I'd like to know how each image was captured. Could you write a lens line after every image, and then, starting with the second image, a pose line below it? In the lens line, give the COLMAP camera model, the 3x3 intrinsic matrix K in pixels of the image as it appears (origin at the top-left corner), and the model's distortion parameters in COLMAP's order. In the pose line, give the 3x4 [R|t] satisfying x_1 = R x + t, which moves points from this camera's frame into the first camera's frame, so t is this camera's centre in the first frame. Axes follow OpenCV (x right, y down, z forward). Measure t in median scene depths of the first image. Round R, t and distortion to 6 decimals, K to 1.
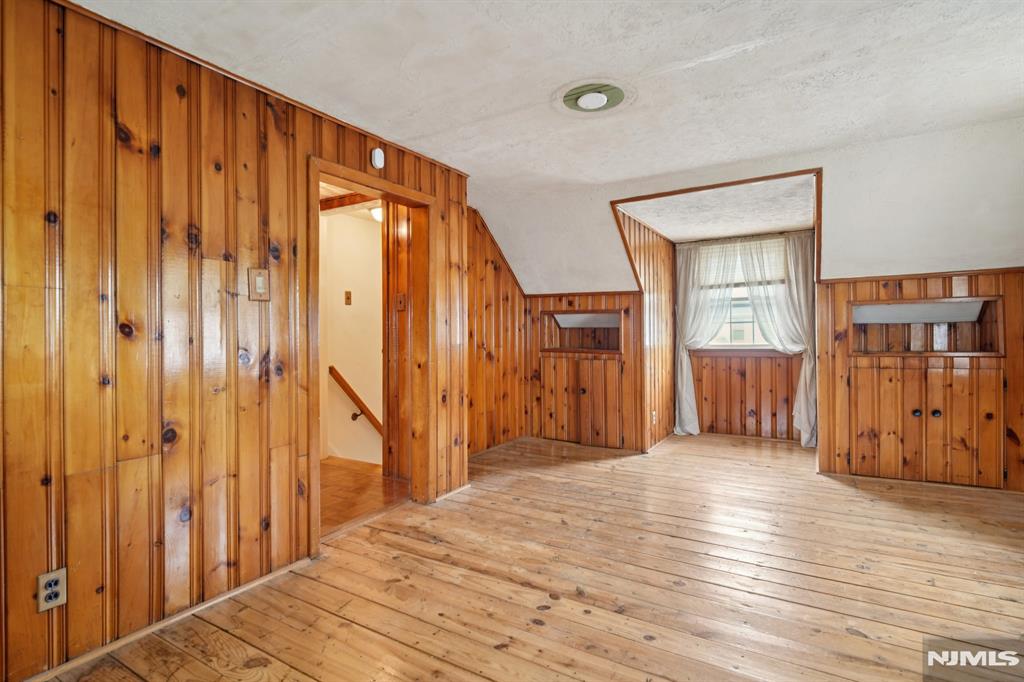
lens RADIAL K [[496.6, 0, 513.3], [0, 496.6, 336.4], [0, 0, 1]] dist [0.000160, -0.000166]
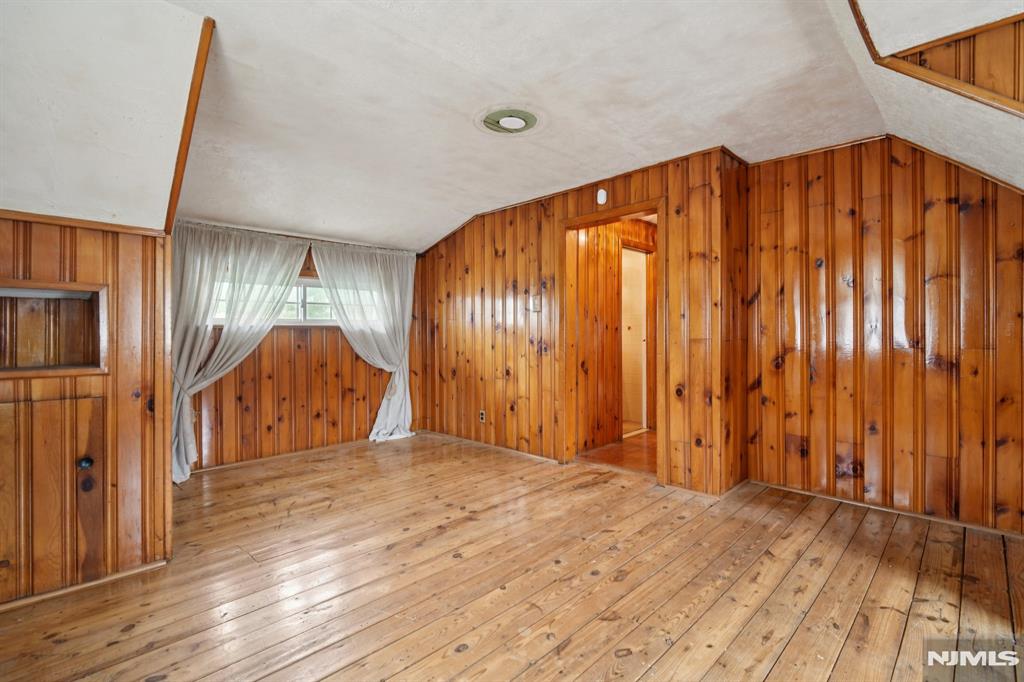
lens RADIAL K [[480.3, 0, 514.0], [0, 480.3, 335.0], [0, 0, 1]] dist [-0.001989, -0.000272]
pose [[-0.228718, 0.017458, -0.973336, 1.208050], [0.007032, 0.999843, 0.016282, -0.011926], [0.973467, -0.003120, -0.228804, 1.233040]]
